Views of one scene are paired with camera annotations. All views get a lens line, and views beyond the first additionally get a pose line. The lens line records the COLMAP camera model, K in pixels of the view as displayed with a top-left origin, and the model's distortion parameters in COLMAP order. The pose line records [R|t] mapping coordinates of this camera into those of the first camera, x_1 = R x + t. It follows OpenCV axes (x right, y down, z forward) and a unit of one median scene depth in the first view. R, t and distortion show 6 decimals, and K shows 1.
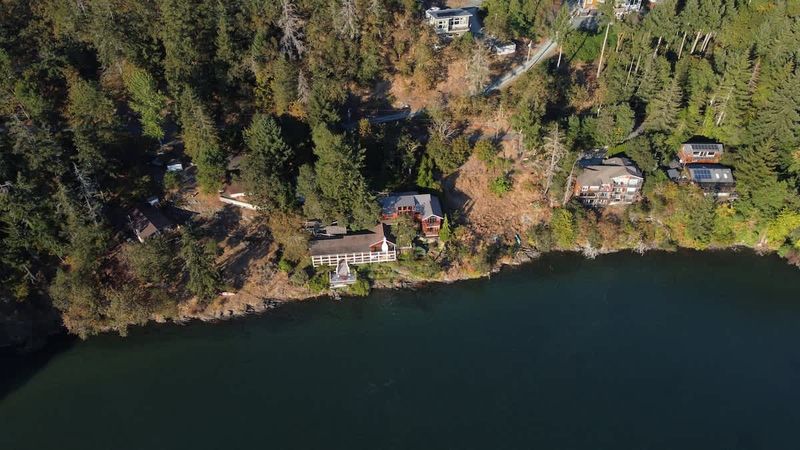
lens RADIAL K [[608.7, 0, 396.5], [0, 608.7, 226.4], [0, 0, 1]] dist [-0.003258, -0.003865]
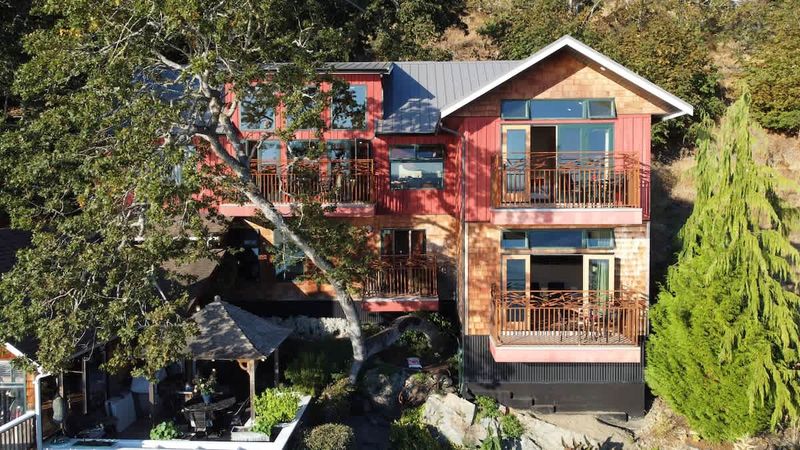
lens RADIAL K [[608.7, 0, 396.5], [0, 608.7, 226.4], [0, 0, 1]] dist [-0.003258, -0.003865]
pose [[0.989395, 0.002091, -0.145237, 0.047580], [-0.092077, 0.782350, -0.615995, 0.054826], [0.112338, 0.622836, 0.774245, 0.919448]]
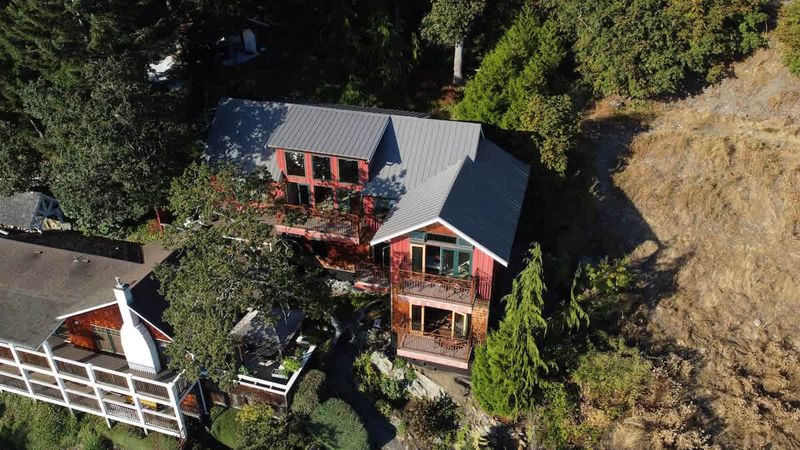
lens RADIAL K [[608.7, 0, 396.5], [0, 608.7, 226.4], [0, 0, 1]] dist [-0.003258, -0.003865]
pose [[0.919220, 0.202051, -0.337951, 0.098405], [-0.258259, 0.957271, -0.130132, 0.004595], [0.297217, 0.206899, 0.932124, 0.833114]]
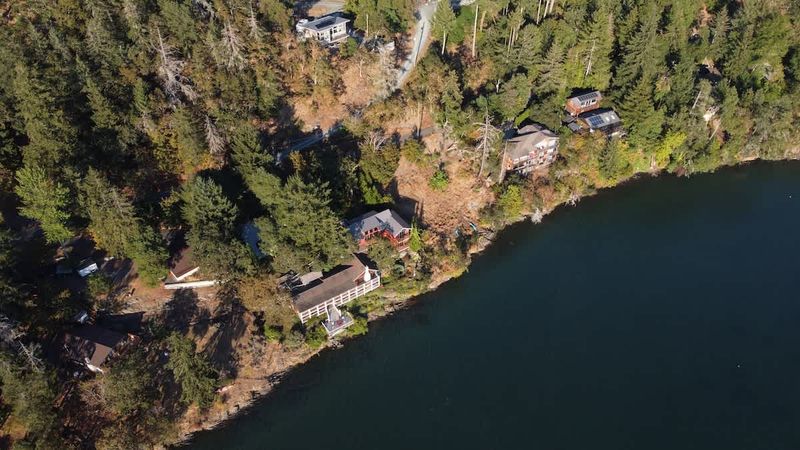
lens RADIAL K [[608.7, 0, 396.5], [0, 608.7, 226.4], [0, 0, 1]] dist [-0.003258, -0.003865]
pose [[0.888529, -0.301060, 0.346236, -0.274539], [0.299679, 0.952219, 0.058923, -0.079622], [-0.347432, 0.051405, 0.936295, 0.098156]]
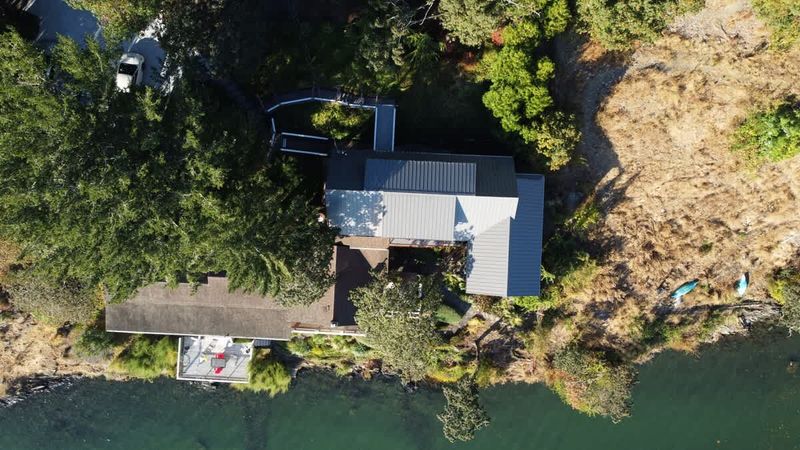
lens RADIAL K [[608.7, 0, 396.5], [0, 608.7, 226.4], [0, 0, 1]] dist [-0.003258, -0.003865]
pose [[0.987081, 0.159910, 0.009979, 0.001129], [-0.113645, 0.654877, 0.747142, -0.239204], [0.112941, -0.738624, 0.664590, 0.805027]]
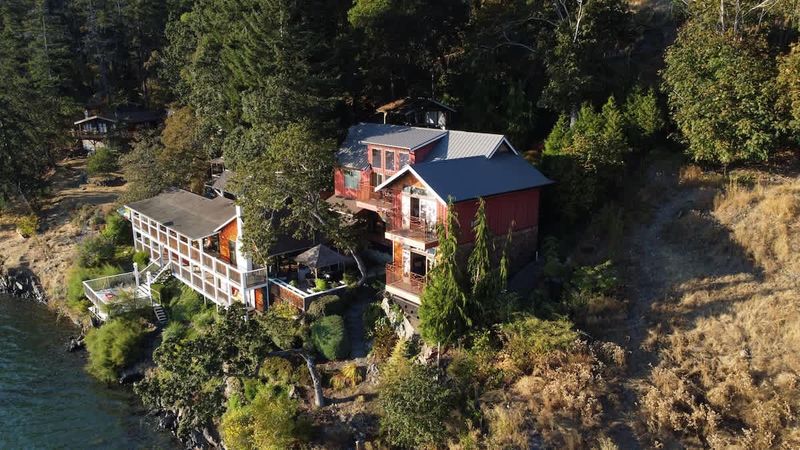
lens RADIAL K [[608.7, 0, 396.5], [0, 608.7, 226.4], [0, 0, 1]] dist [-0.003258, -0.003865]
pose [[0.558750, 0.201763, -0.804419, 0.216520], [-0.544567, 0.820811, -0.172382, 0.032804], [0.625496, 0.534379, 0.568502, 0.867550]]
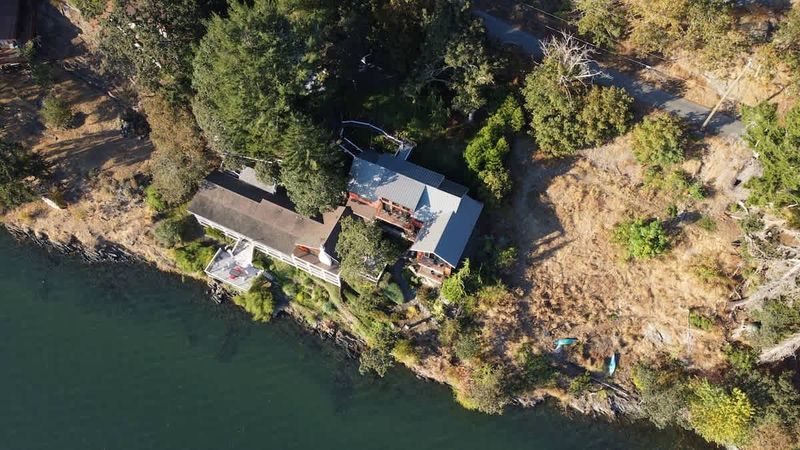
lens RADIAL K [[608.7, 0, 396.5], [0, 608.7, 226.4], [0, 0, 1]] dist [-0.003258, -0.003865]
pose [[0.851489, 0.466263, -0.239927, 0.129232], [-0.345956, 0.843360, 0.411167, -0.198565], [0.394057, -0.267100, 0.879418, 0.593936]]
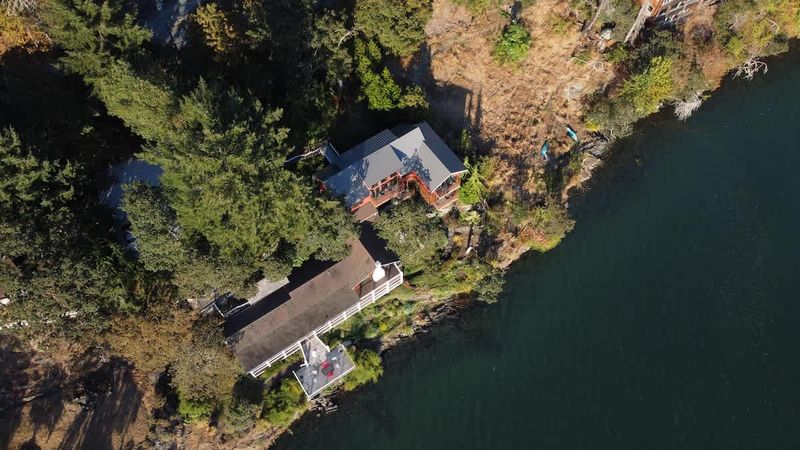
lens RADIAL K [[608.7, 0, 396.5], [0, 608.7, 226.4], [0, 0, 1]] dist [-0.003258, -0.003865]
pose [[0.881559, -0.418558, 0.218319, -0.092019], [0.309795, 0.861889, 0.401465, -0.178290], [-0.356203, -0.286281, 0.889473, 0.573220]]
